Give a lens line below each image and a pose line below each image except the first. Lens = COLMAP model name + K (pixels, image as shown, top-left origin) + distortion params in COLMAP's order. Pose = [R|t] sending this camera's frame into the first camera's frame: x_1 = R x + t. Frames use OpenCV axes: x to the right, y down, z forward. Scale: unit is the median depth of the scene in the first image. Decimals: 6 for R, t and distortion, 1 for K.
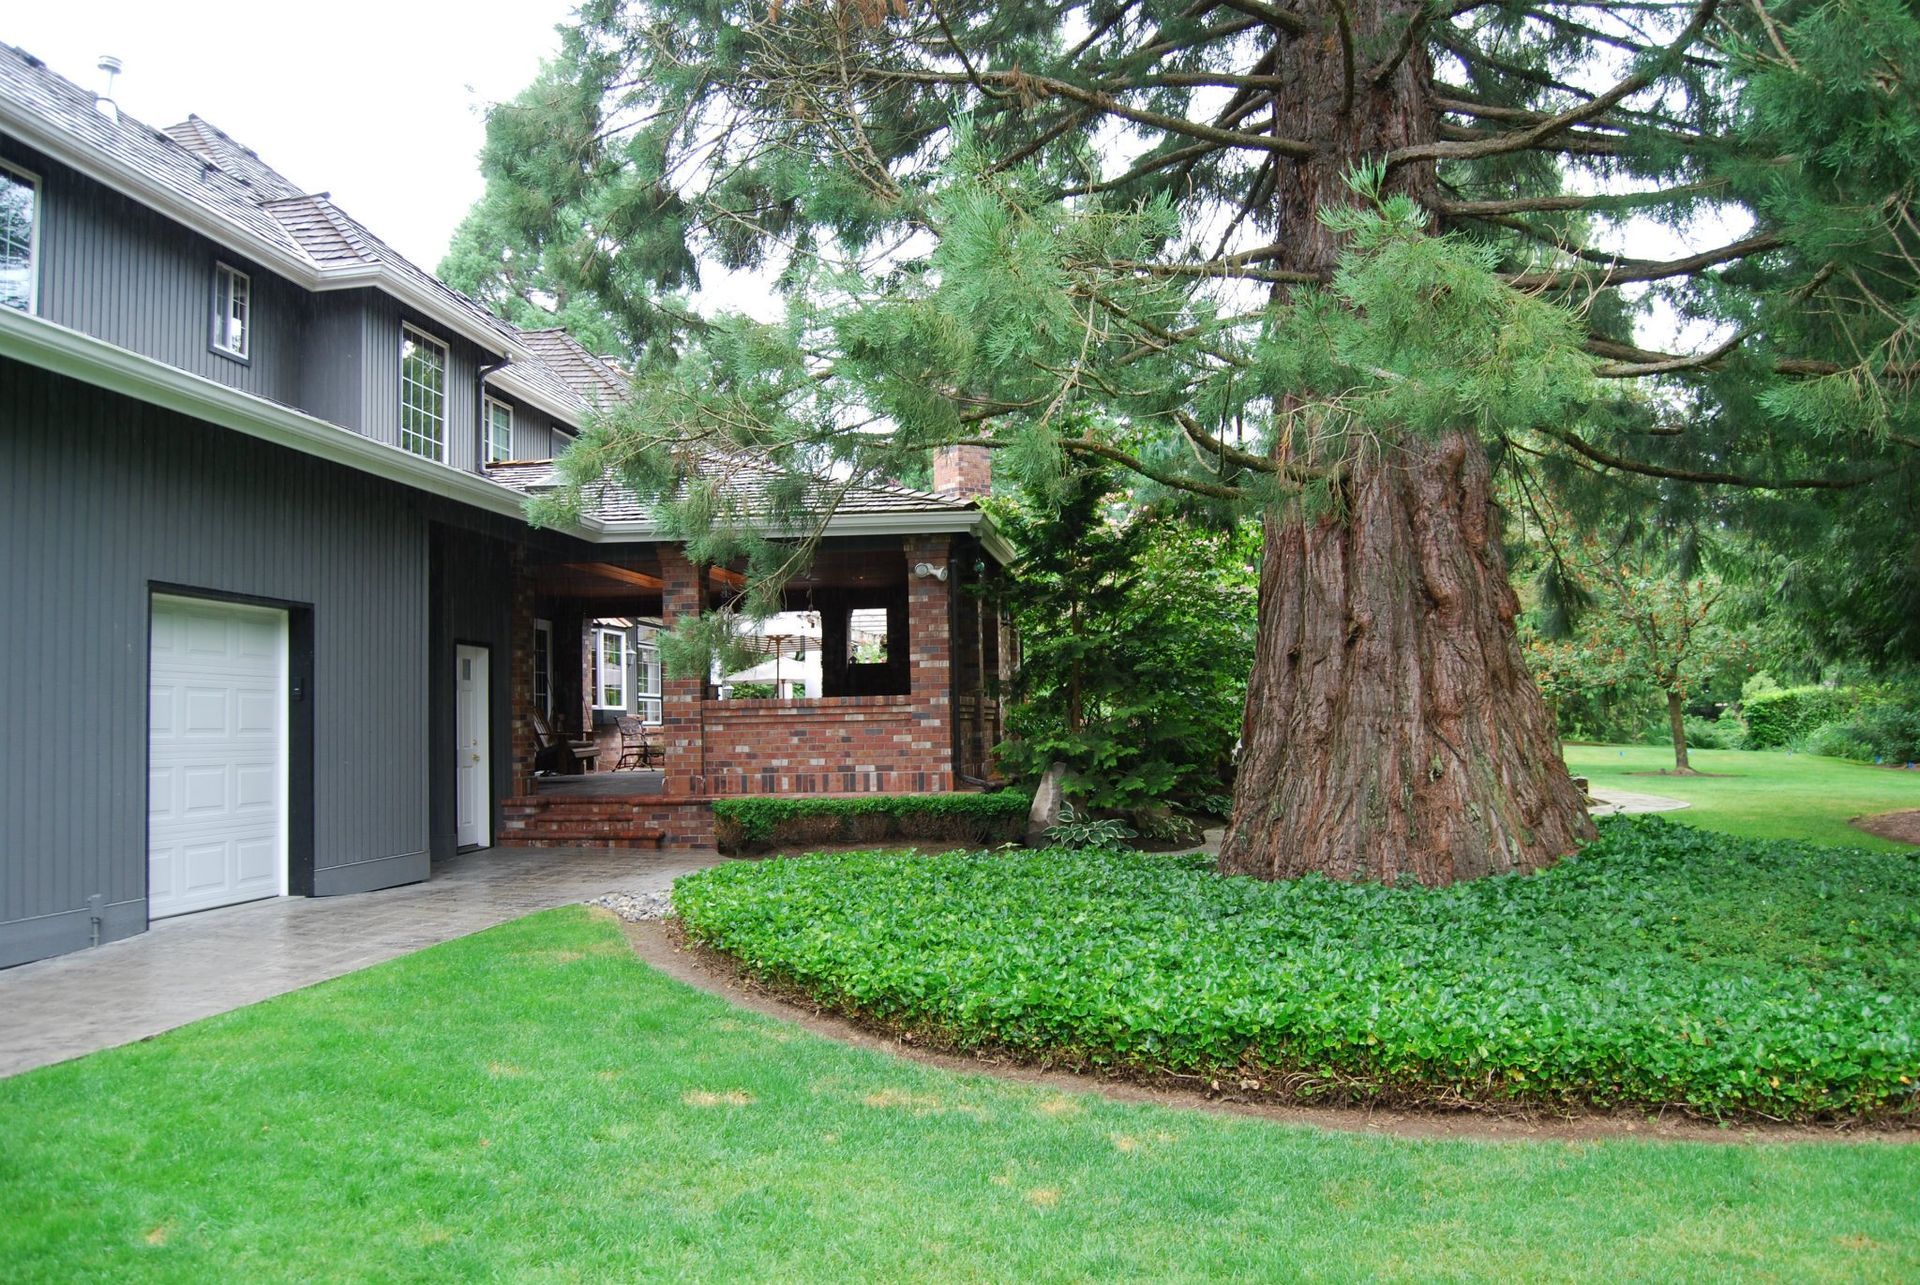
lens RADIAL K [[1491.9, 0, 958.5], [0, 1491.9, 639.1], [0, 0, 1]] dist [-0.065765, -0.000795]
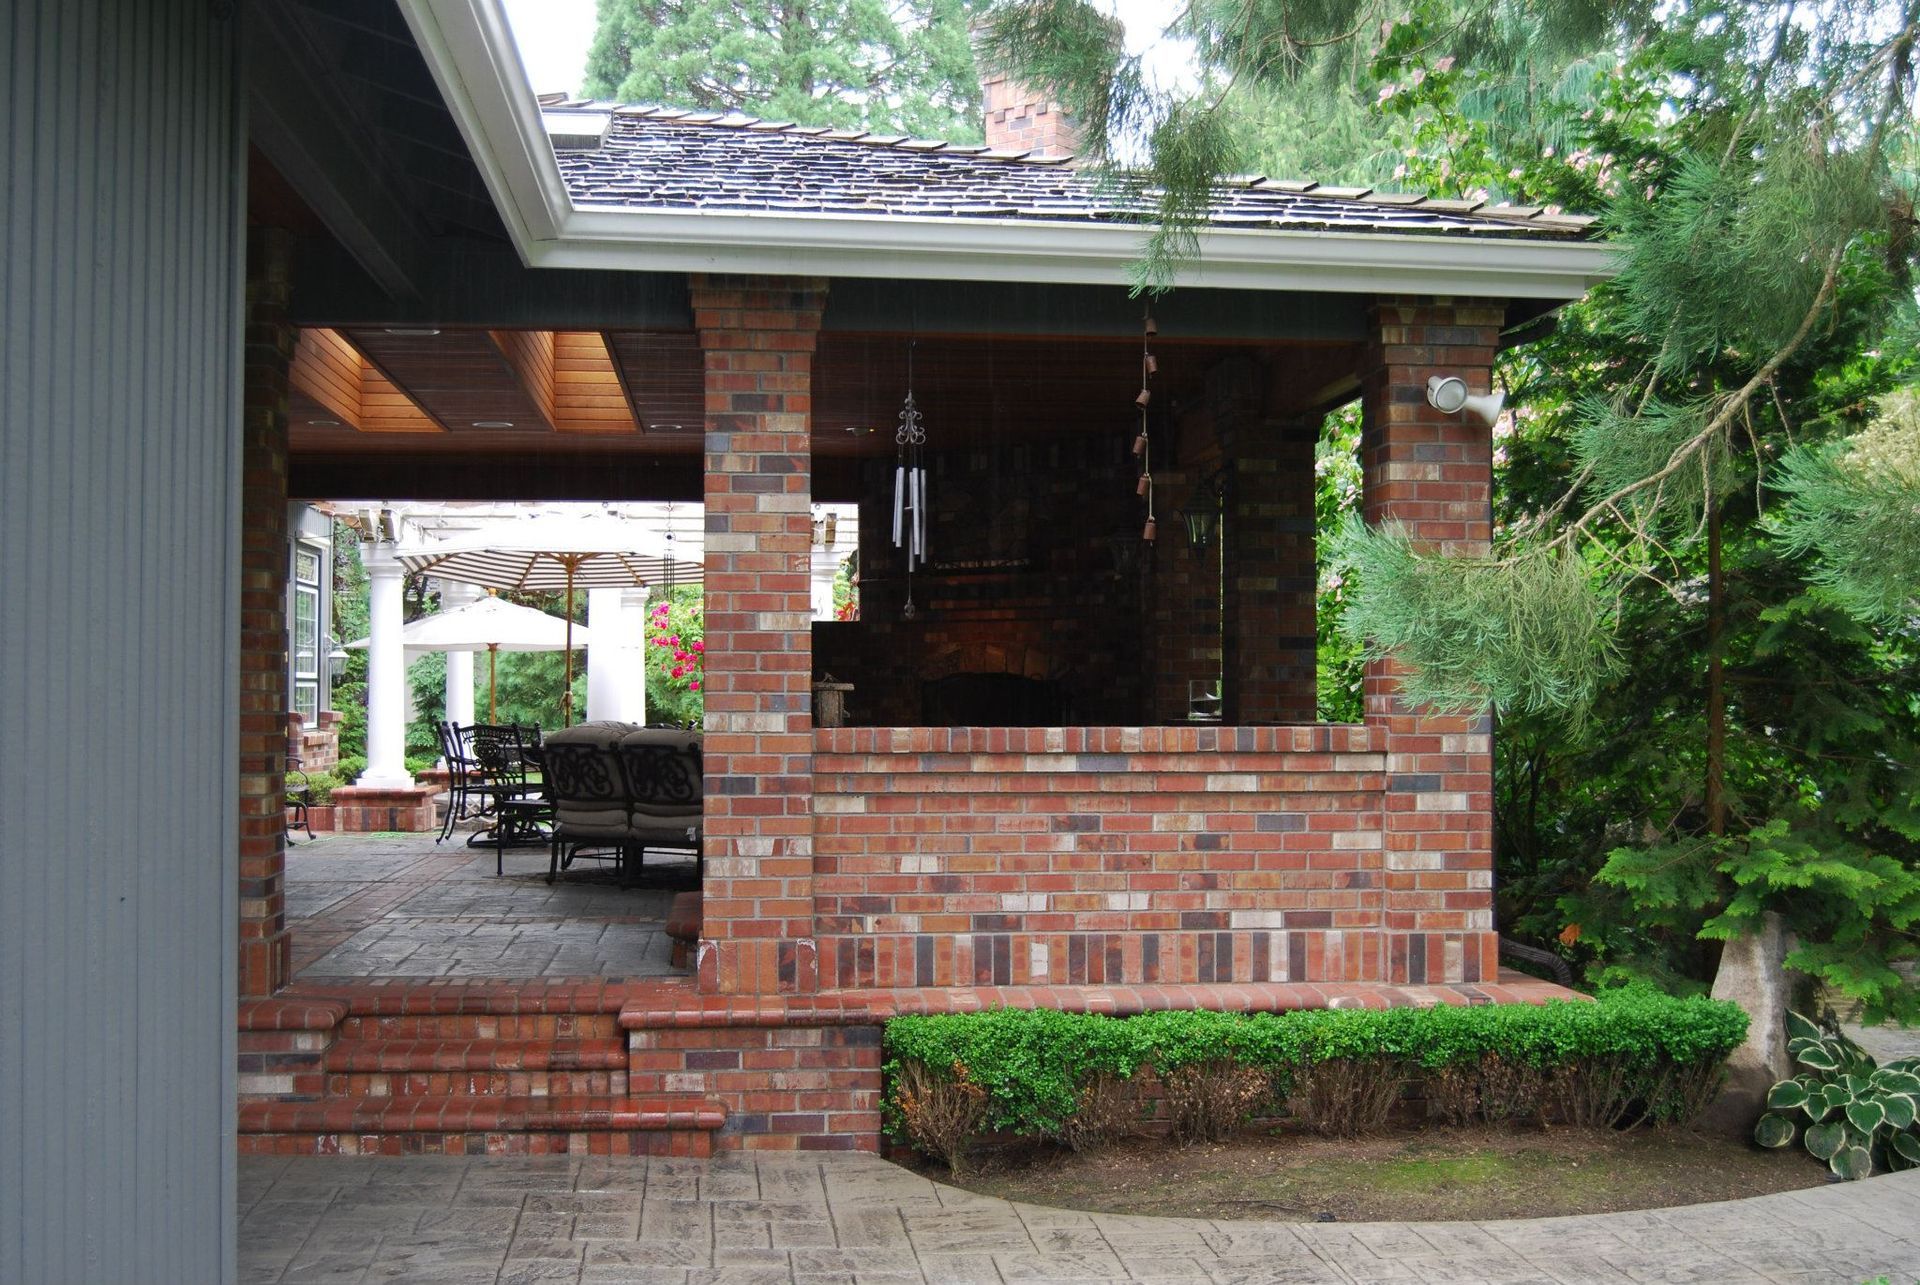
lens RADIAL K [[2242.5, 0, 951.7], [0, 2242.5, 654.9], [0, 0, 1]] dist [-0.050482, 0.000000]
pose [[0.972511, 0.026962, 0.231292, -0.269633], [-0.034878, 0.998935, 0.030205, 0.006151], [-0.230231, -0.037441, 0.972415, 0.476560]]
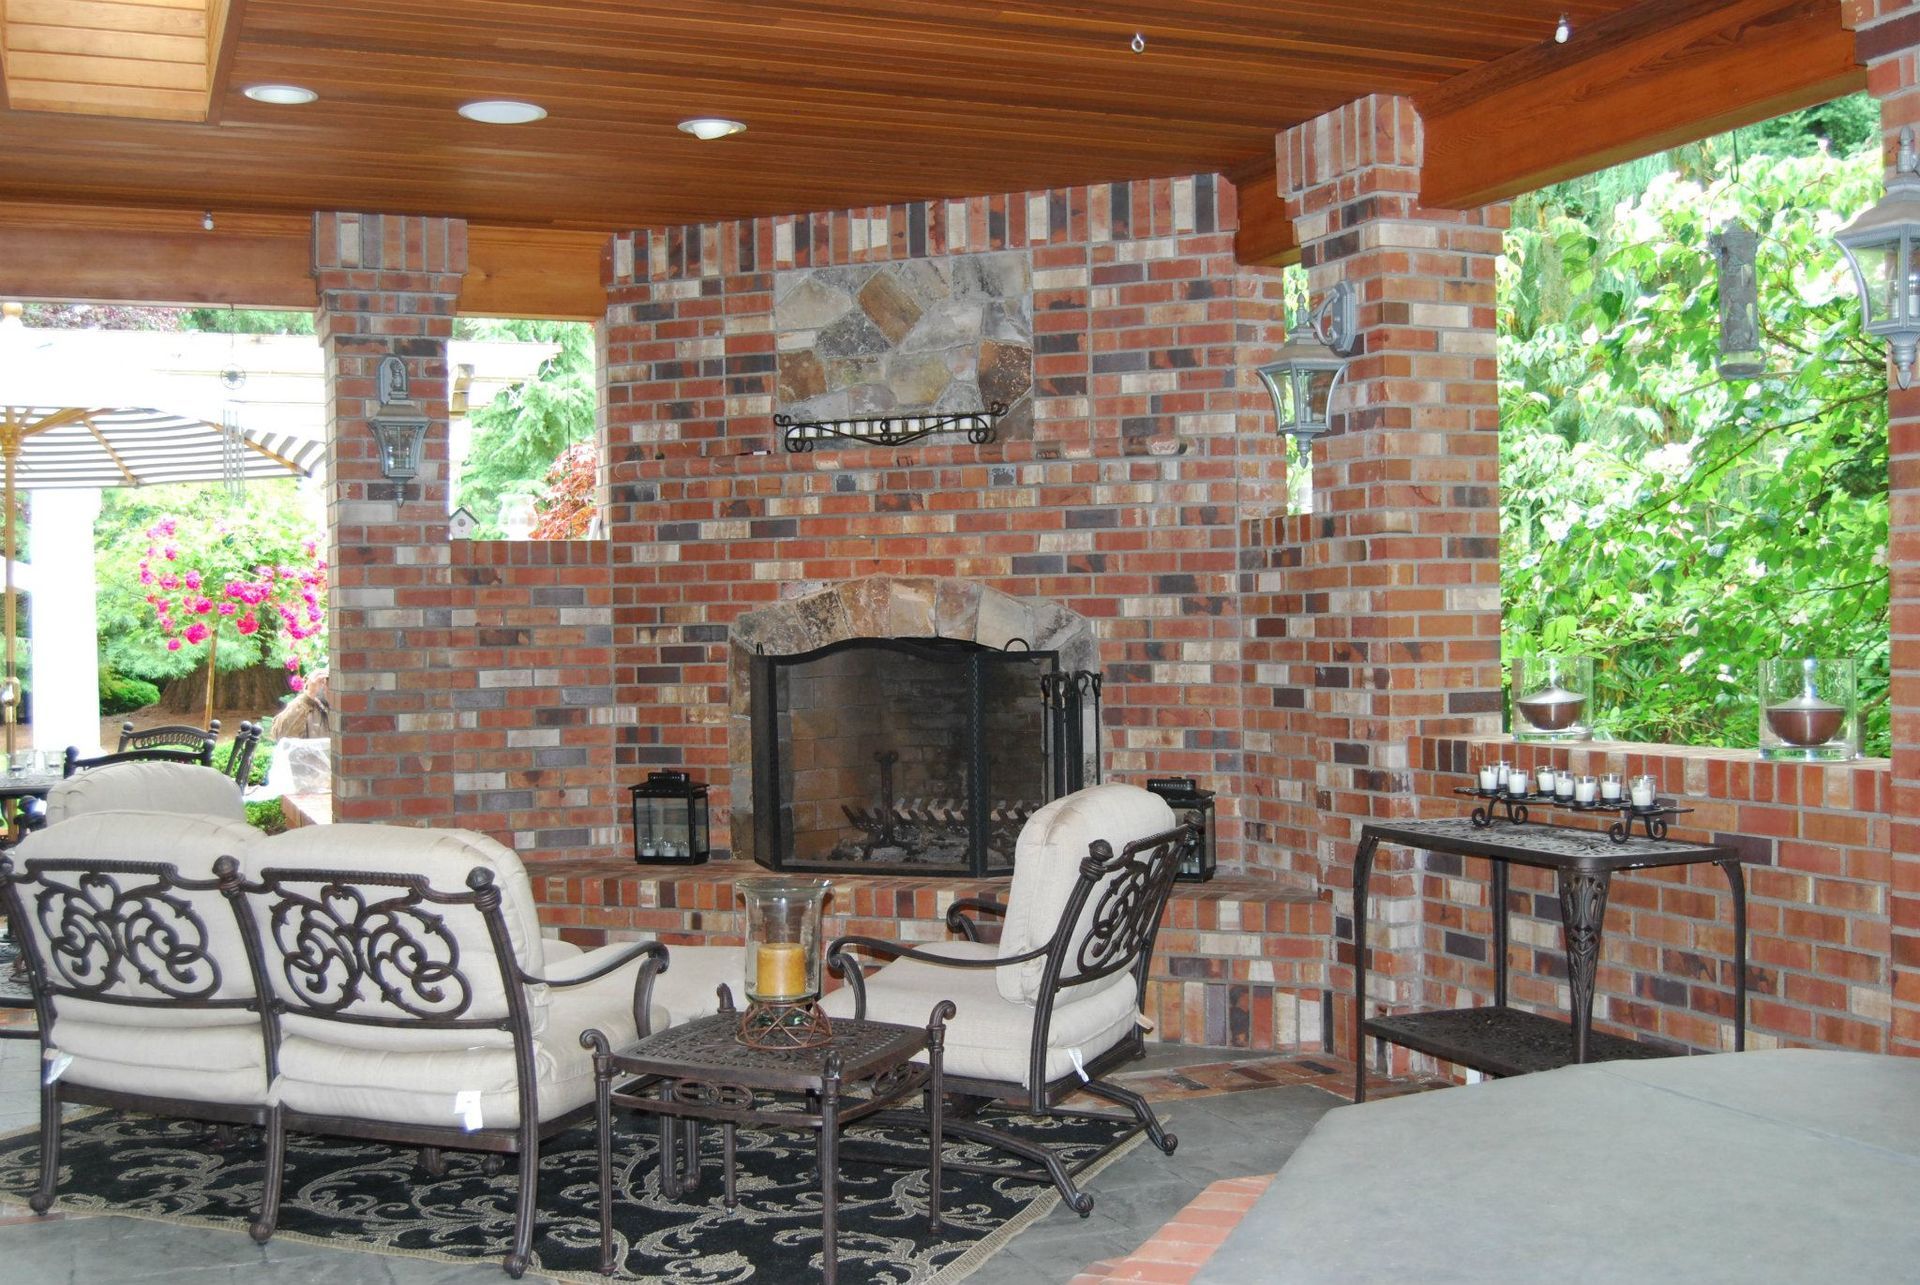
lens RADIAL K [[2242.5, 0, 967.8], [0, 2242.5, 638.7], [0, 0, 1]] dist [-0.050482, 0.000000]
pose [[0.880192, 0.015412, 0.474368, -0.260950], [-0.038318, 0.998518, 0.038658, 0.015428], [-0.473069, -0.052203, 0.879478, 0.750117]]
